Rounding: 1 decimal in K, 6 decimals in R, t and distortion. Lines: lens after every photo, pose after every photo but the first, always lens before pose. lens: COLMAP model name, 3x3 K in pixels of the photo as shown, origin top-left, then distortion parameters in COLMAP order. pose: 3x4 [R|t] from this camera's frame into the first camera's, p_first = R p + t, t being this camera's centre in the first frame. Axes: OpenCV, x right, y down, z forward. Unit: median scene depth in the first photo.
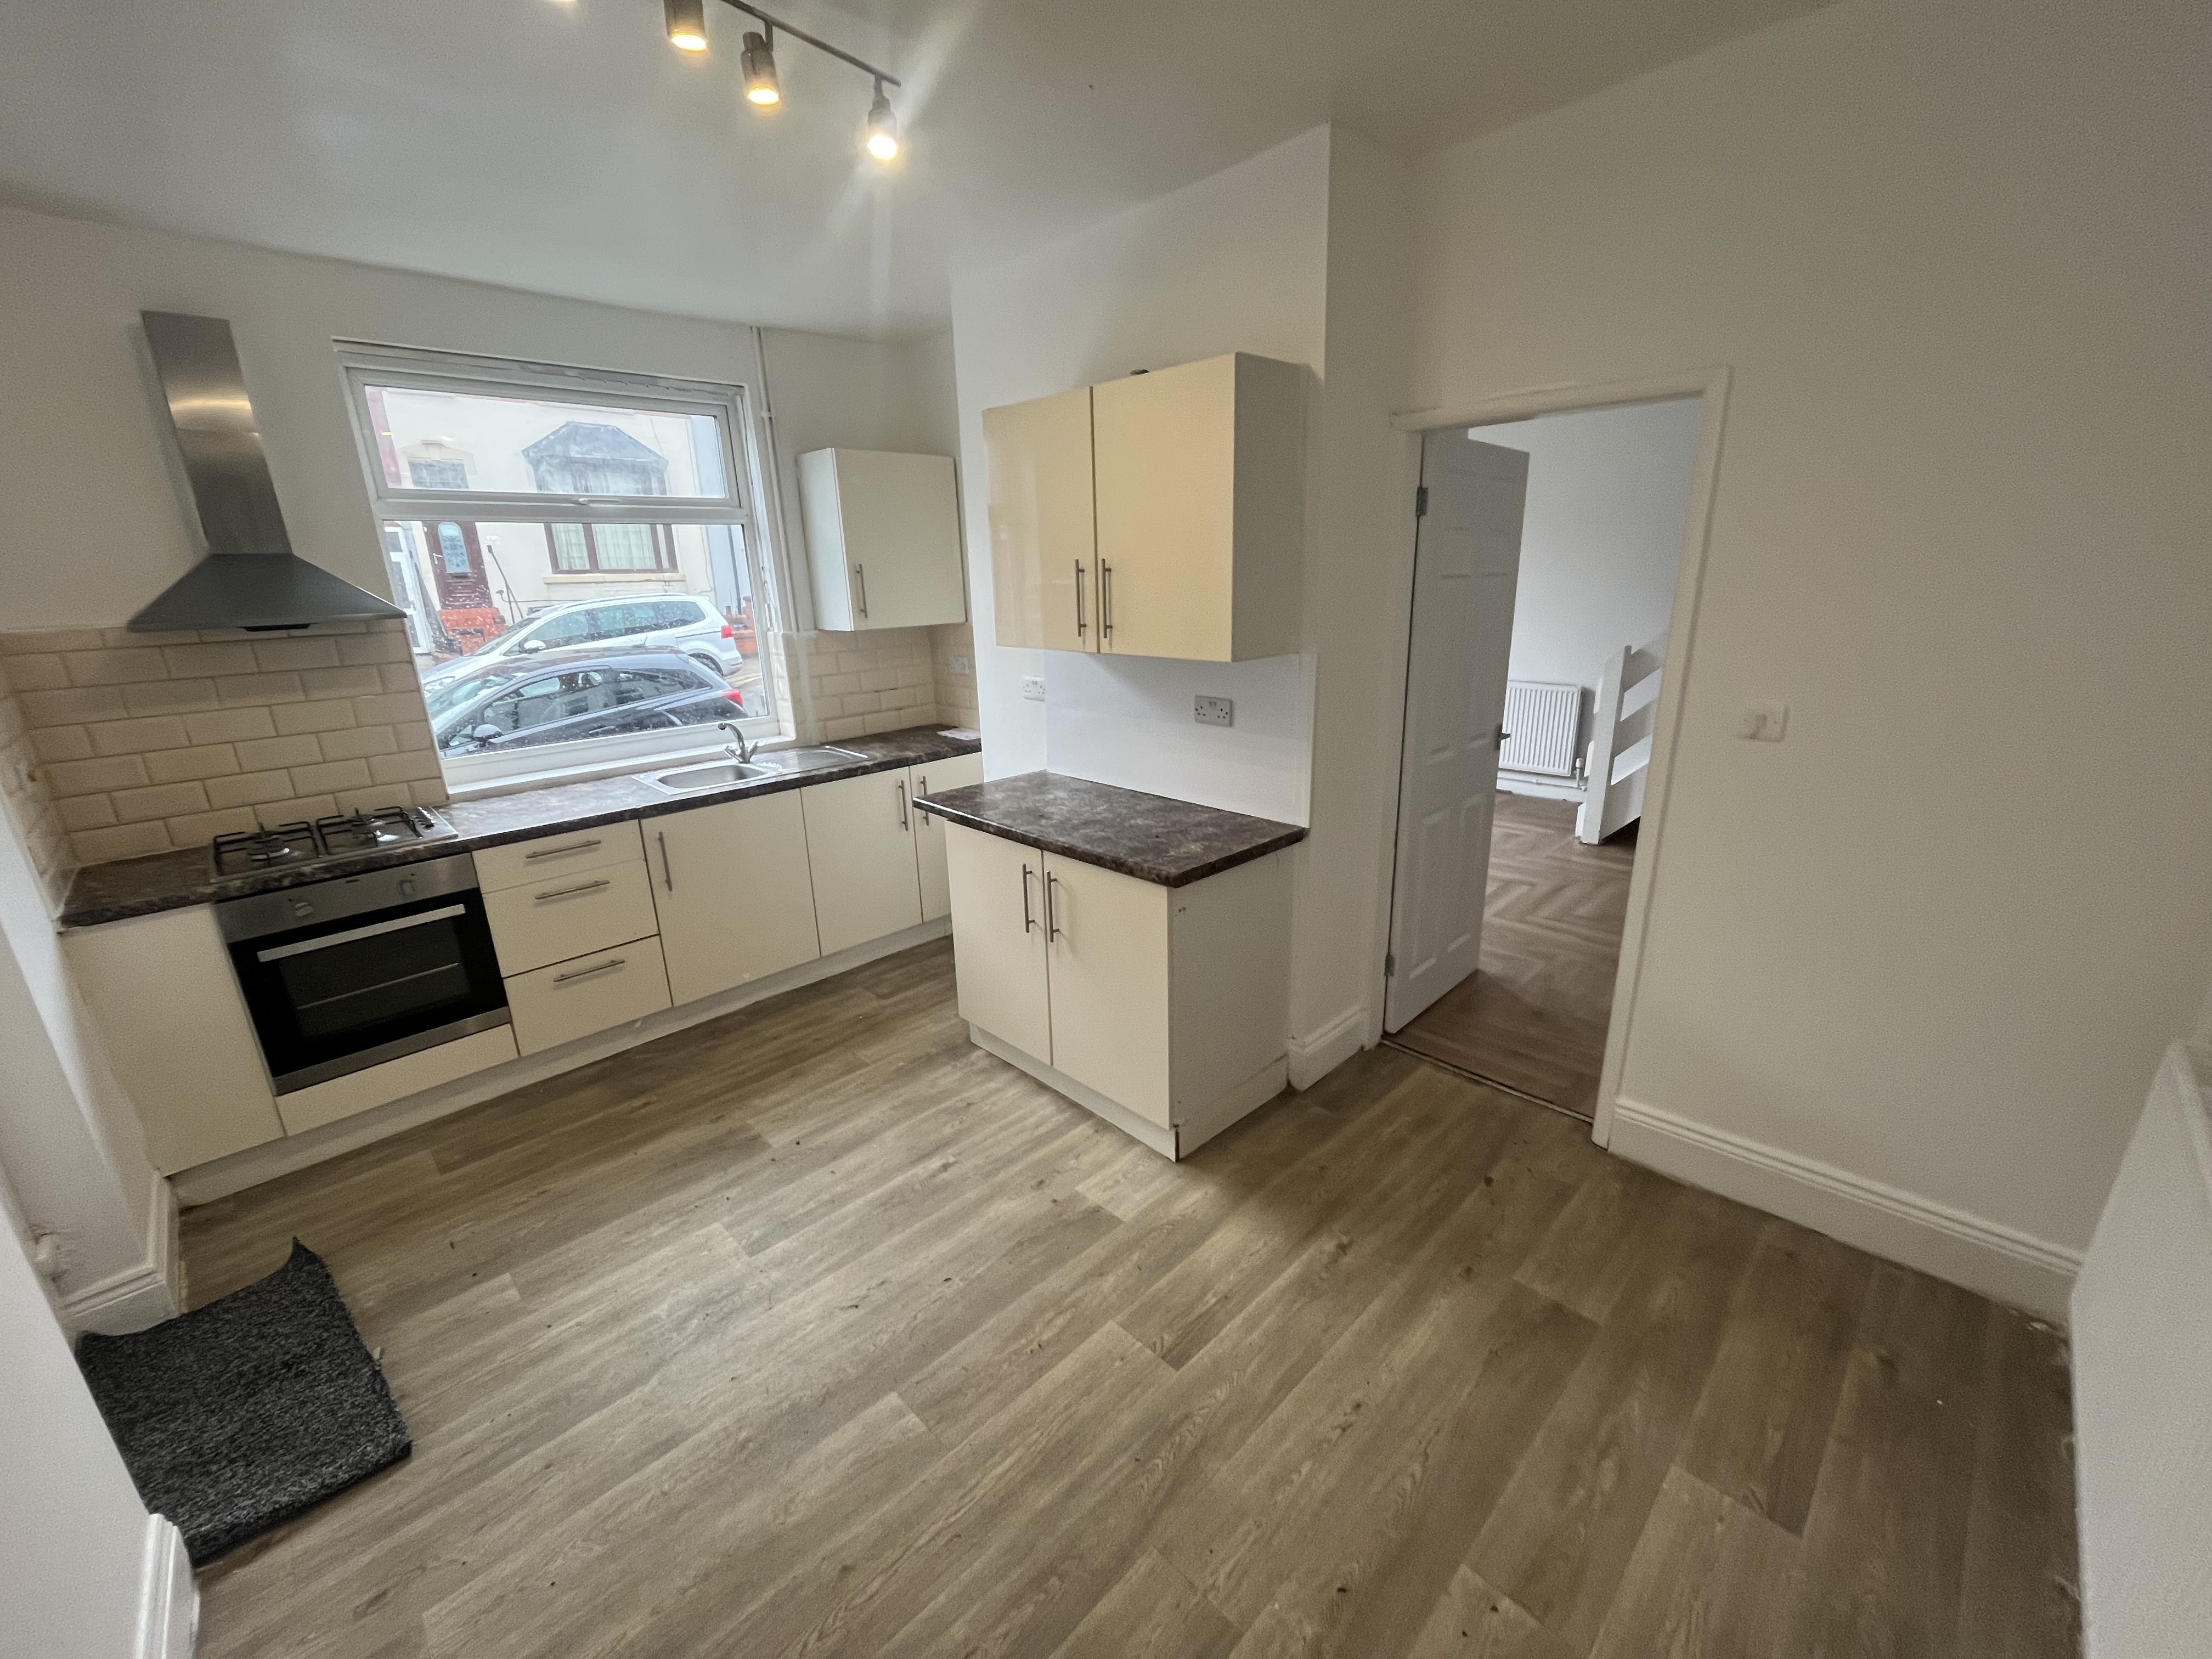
lens RADIAL K [[895.0, 0, 1099.7], [0, 895.0, 834.1], [0, 0, 1]] dist [-0.001195, -0.000311]
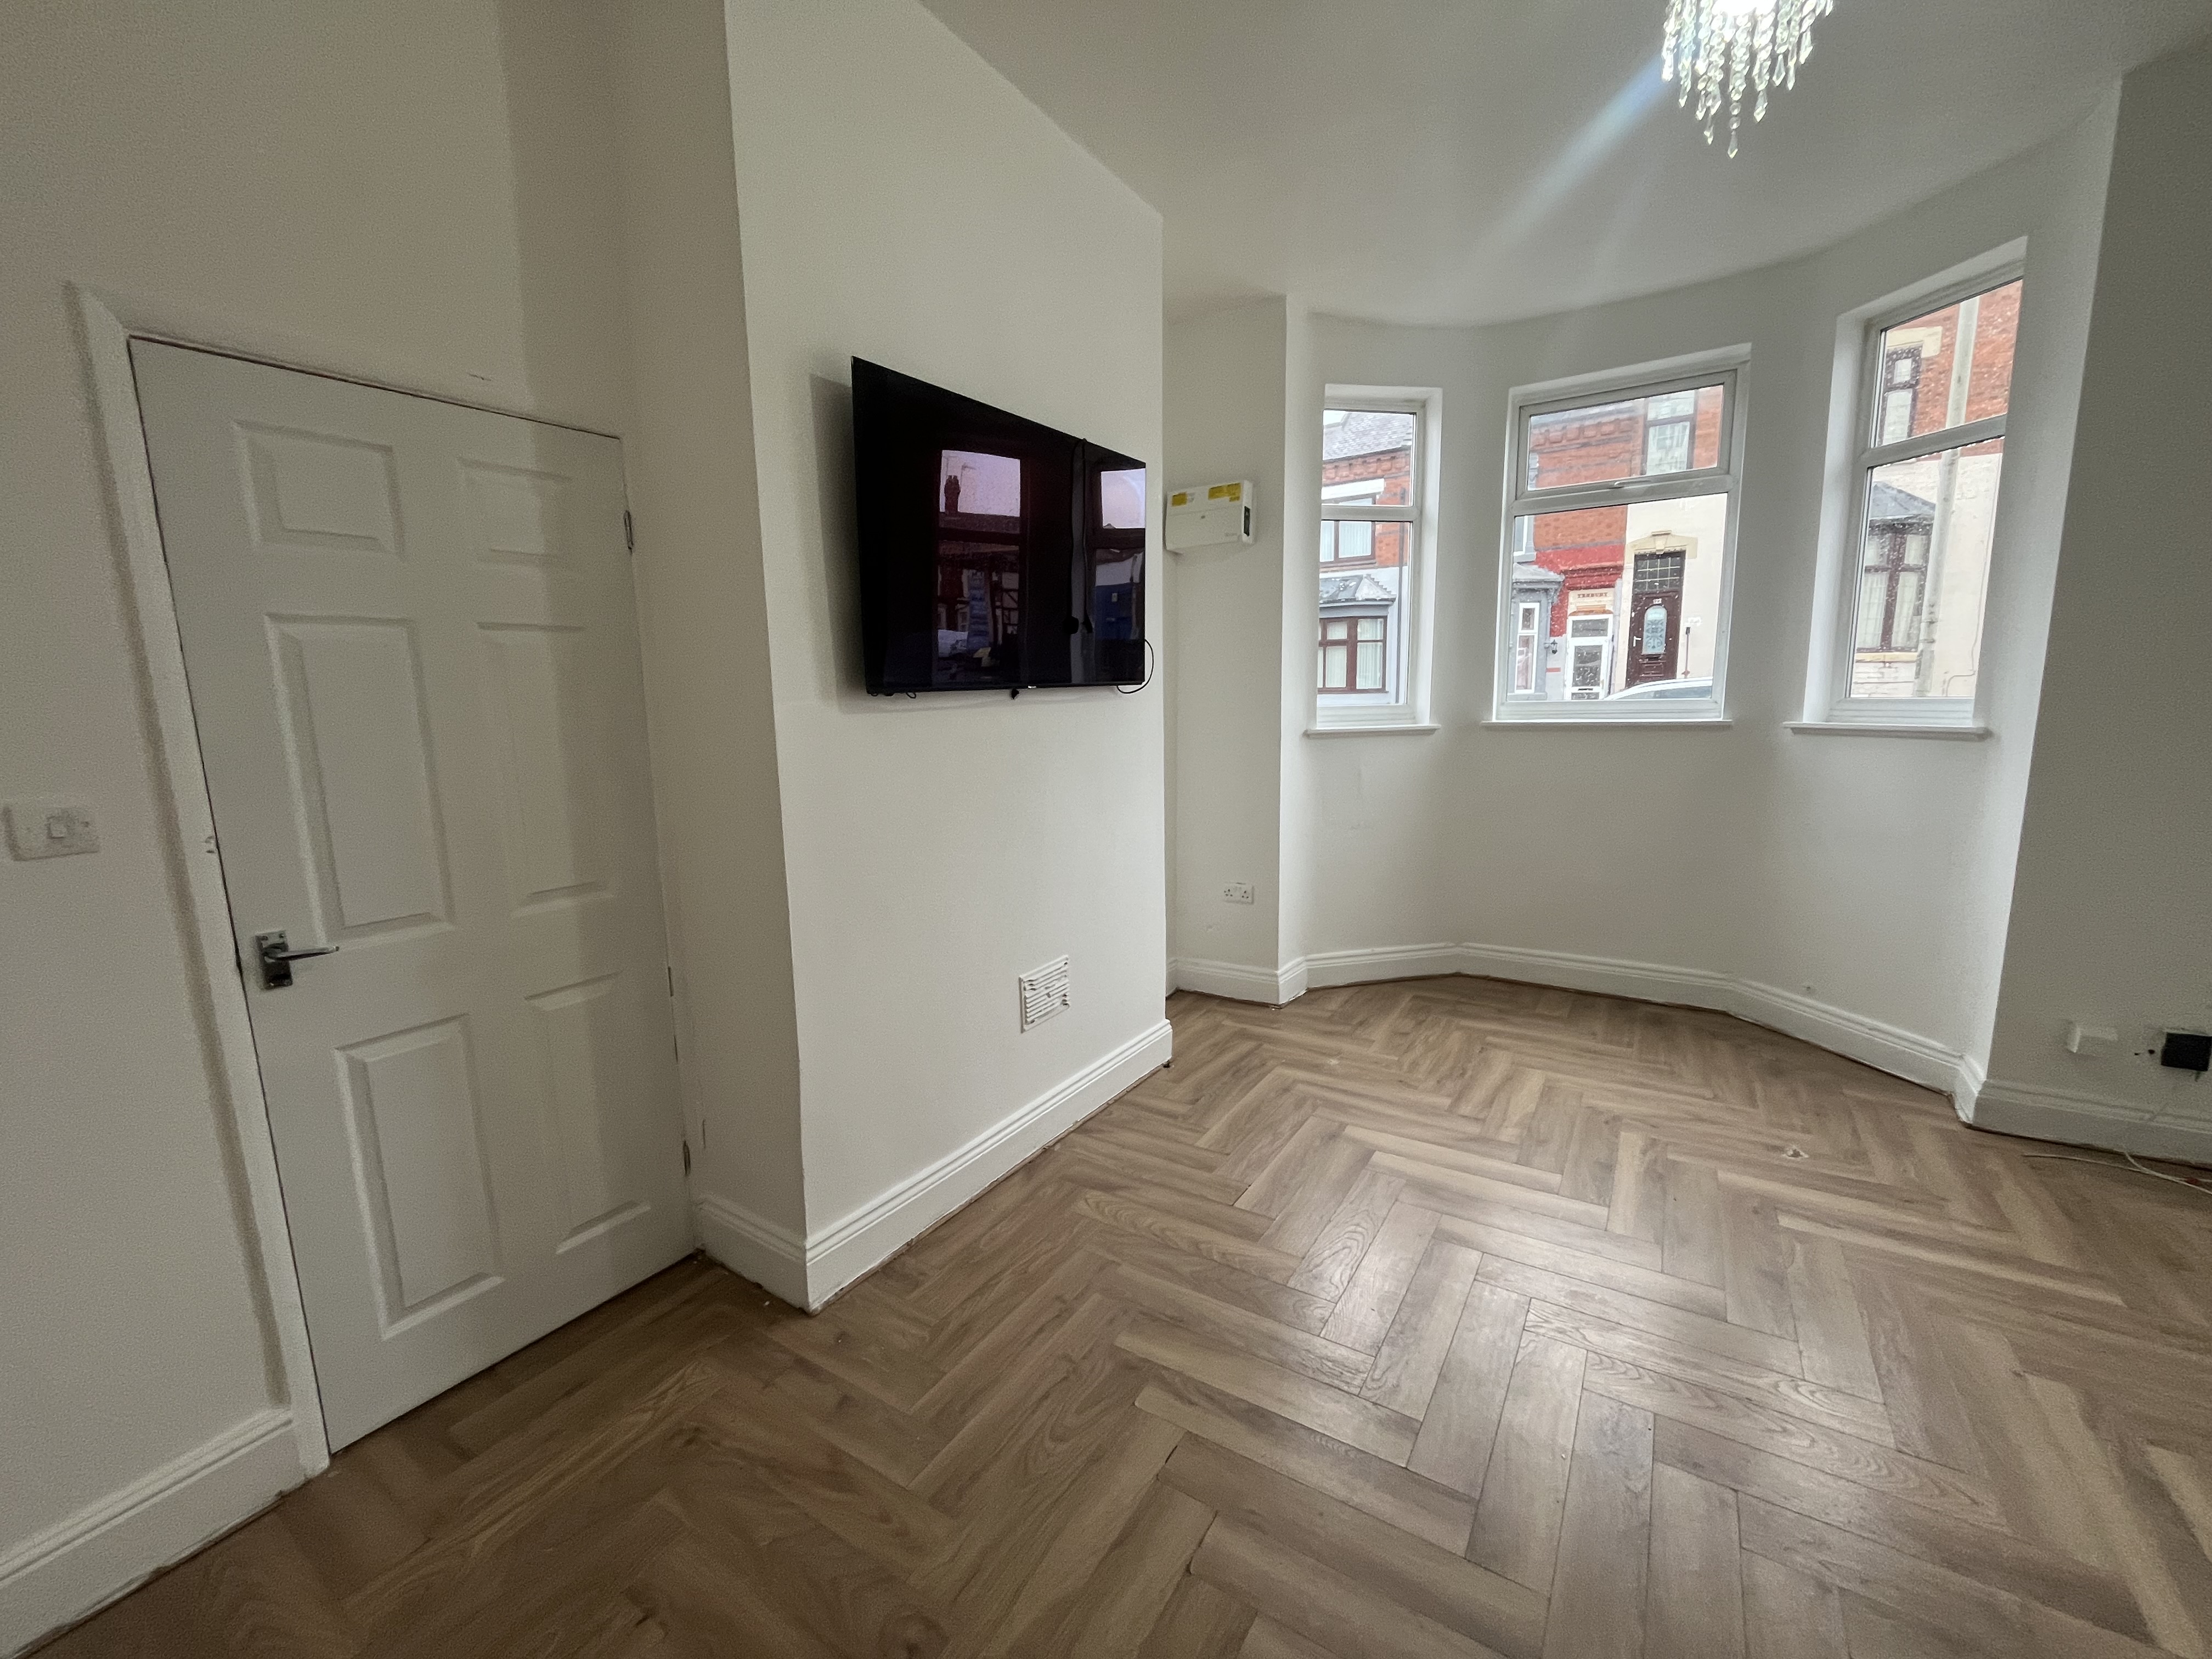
lens RADIAL K [[895.0, 0, 1099.7], [0, 895.0, 834.1], [0, 0, 1]] dist [-0.001195, -0.000311]
pose [[0.210085, 0.182834, -0.960435, 0.767776], [-0.267498, 0.955623, 0.123406, -0.208945], [0.940377, 0.230989, 0.249670, 0.791128]]
